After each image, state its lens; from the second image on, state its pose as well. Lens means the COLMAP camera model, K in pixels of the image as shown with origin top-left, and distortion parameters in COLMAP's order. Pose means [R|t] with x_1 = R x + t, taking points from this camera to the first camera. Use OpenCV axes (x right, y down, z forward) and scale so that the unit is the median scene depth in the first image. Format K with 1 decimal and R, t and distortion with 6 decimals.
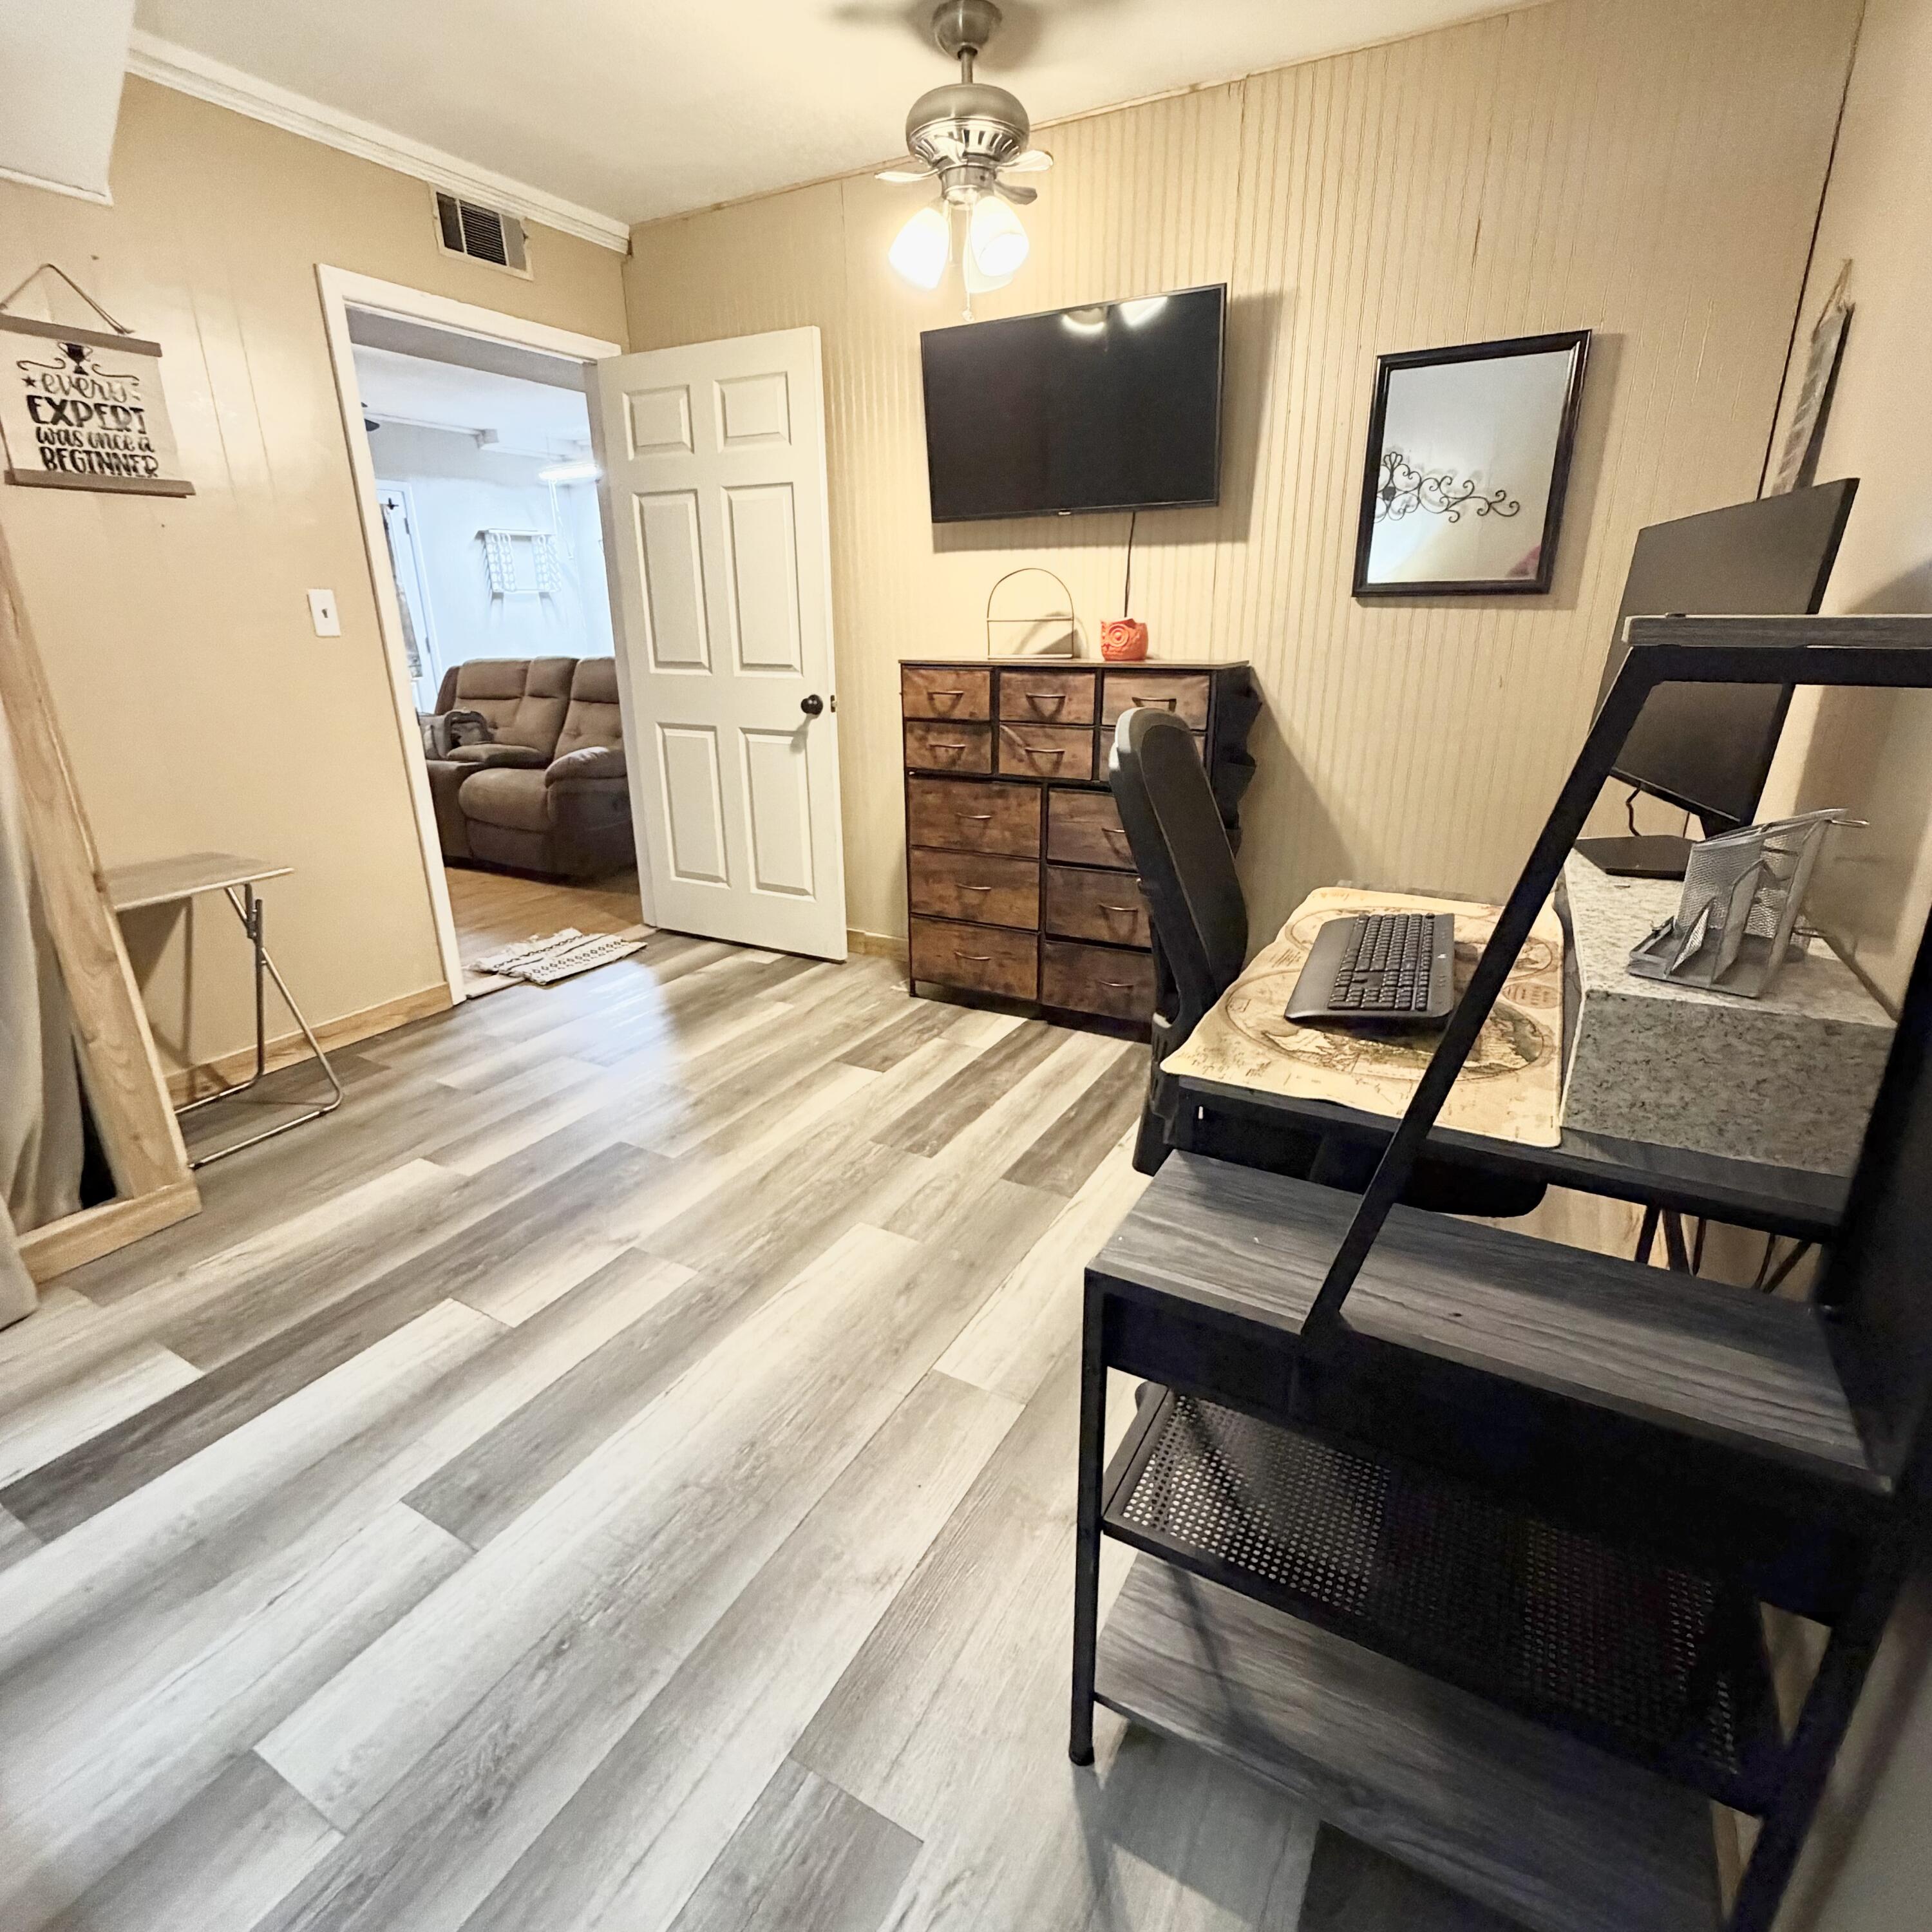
lens RADIAL K [[1028.6, 0, 968.5], [0, 1028.6, 955.3], [0, 0, 1]] dist [0.004010, -0.000101]
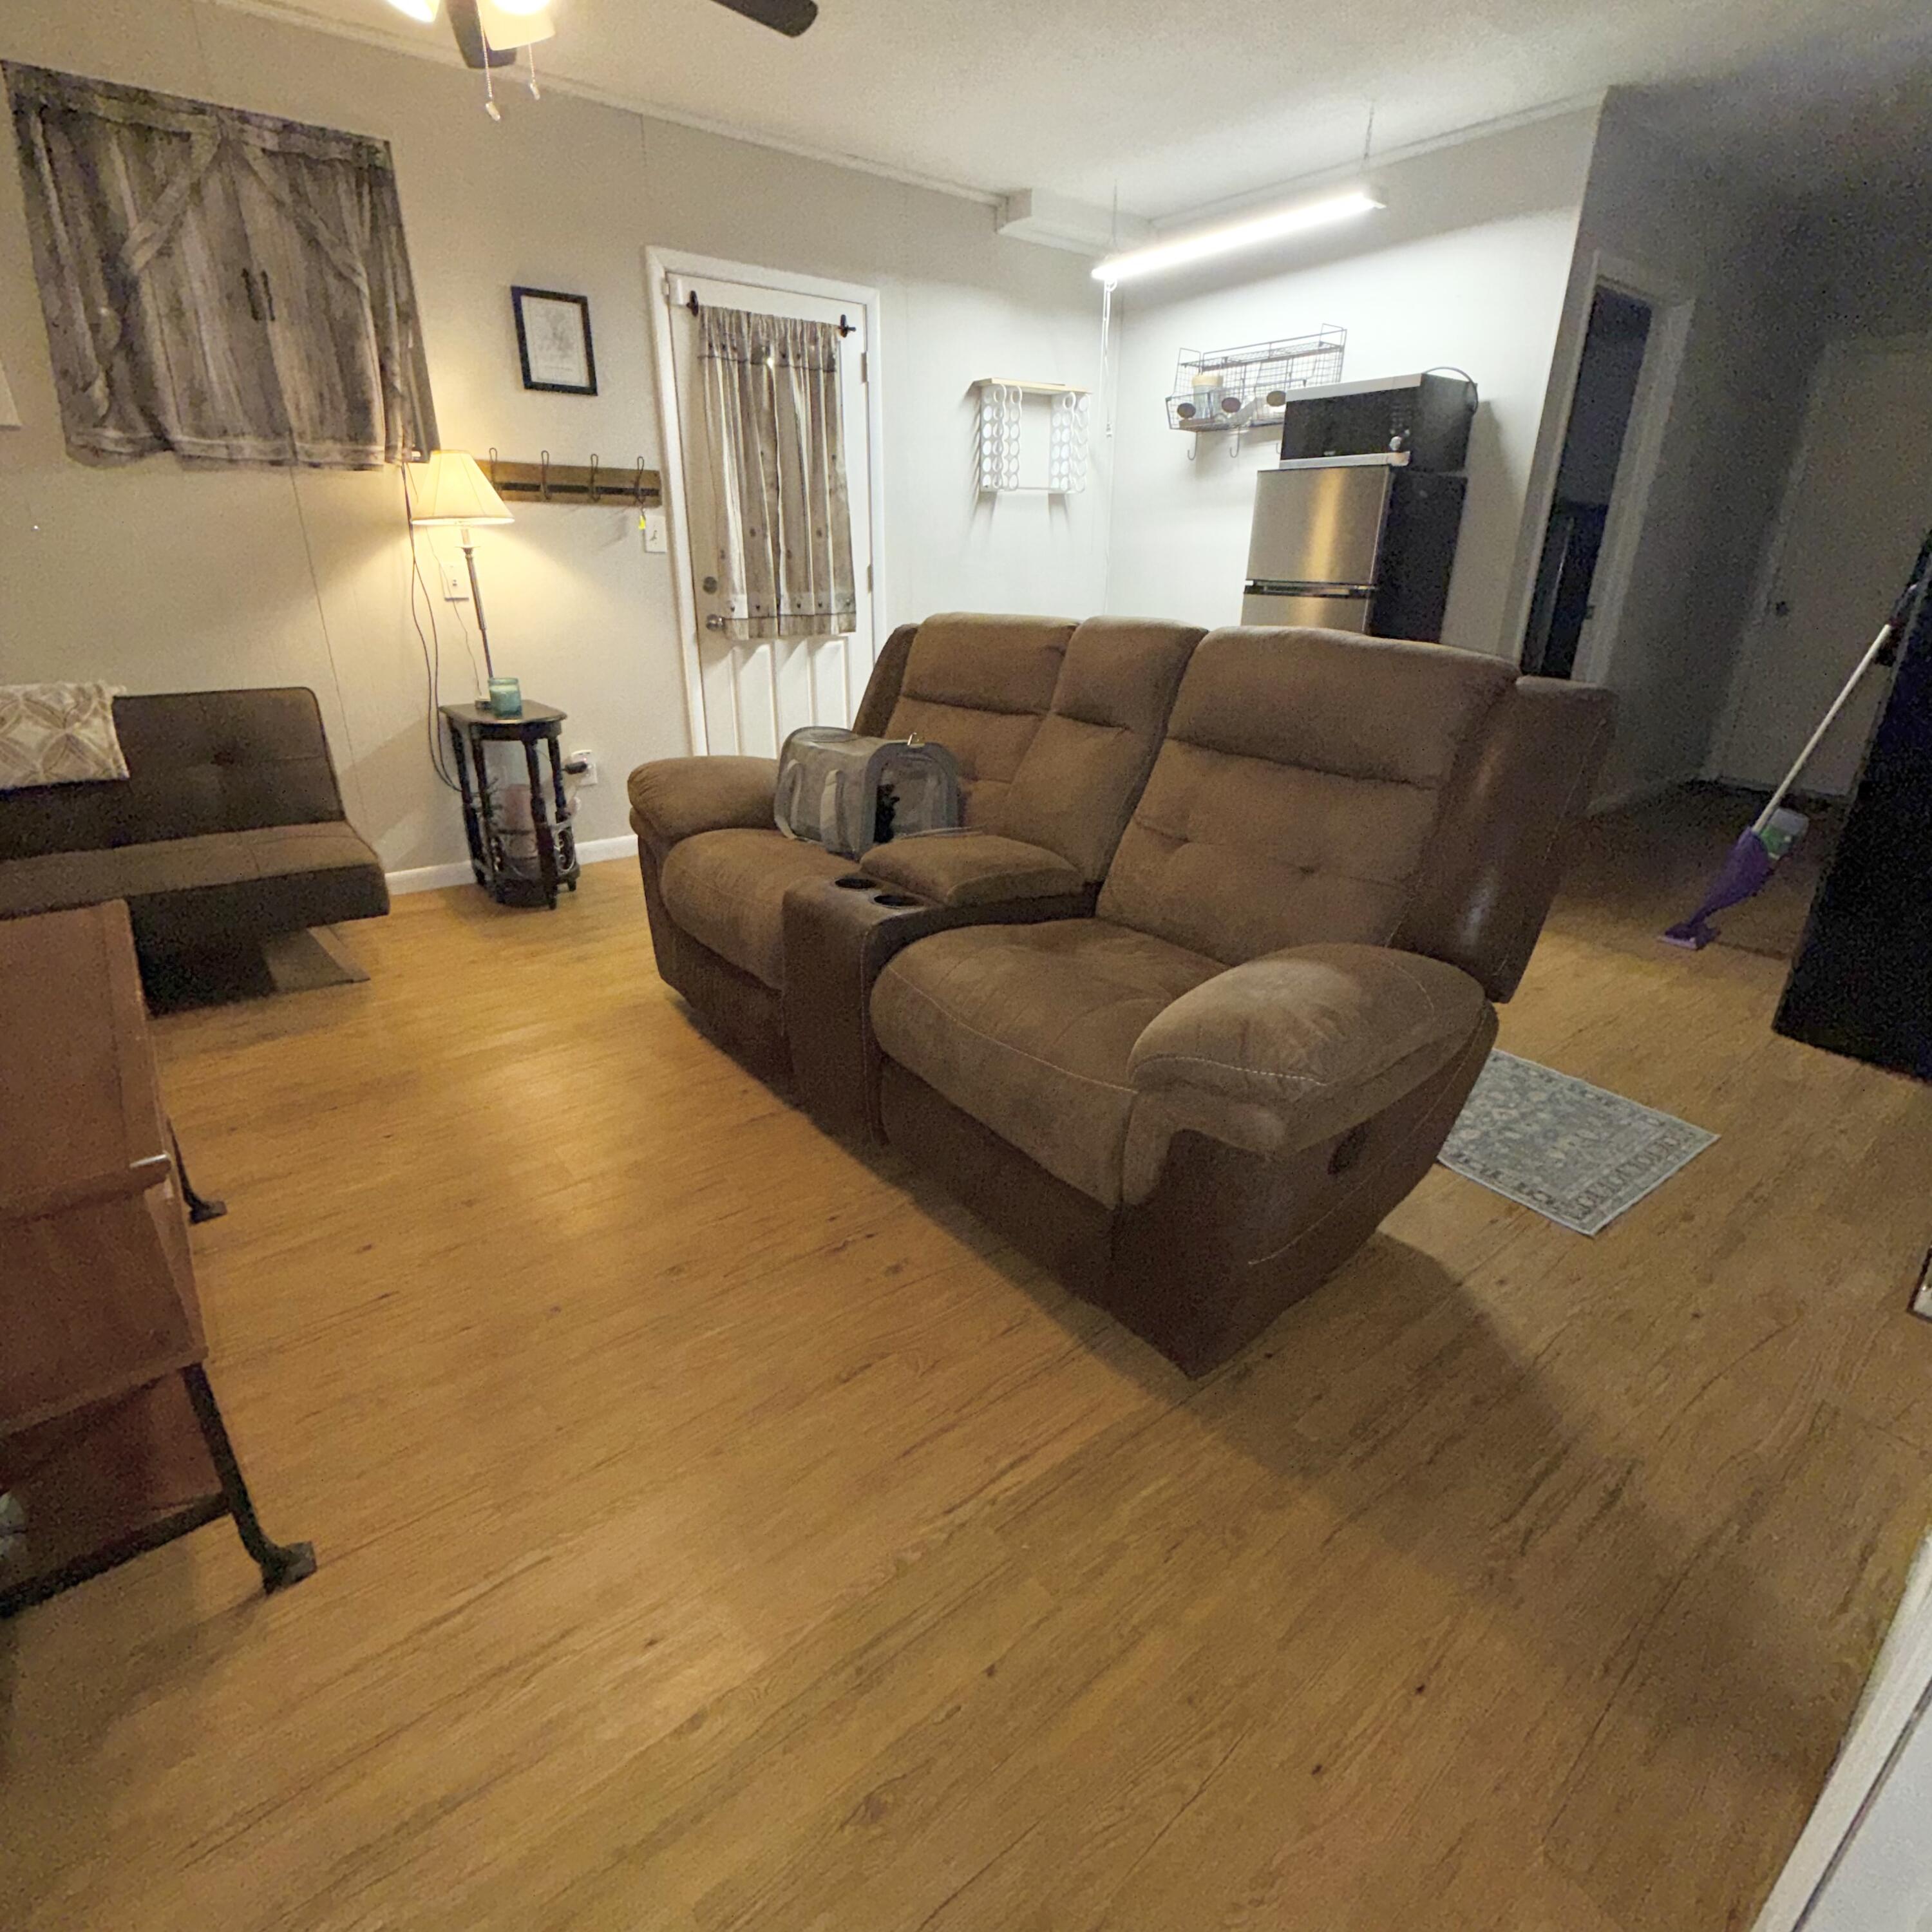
lens RADIAL K [[1028.6, 0, 968.5], [0, 1028.6, 955.3], [0, 0, 1]] dist [0.004010, -0.000101]
pose [[0.925818, 0.159834, -0.342511, -0.287677], [-0.141372, 0.986848, 0.078383, -0.173494], [0.350535, -0.024147, 0.936238, 0.564493]]
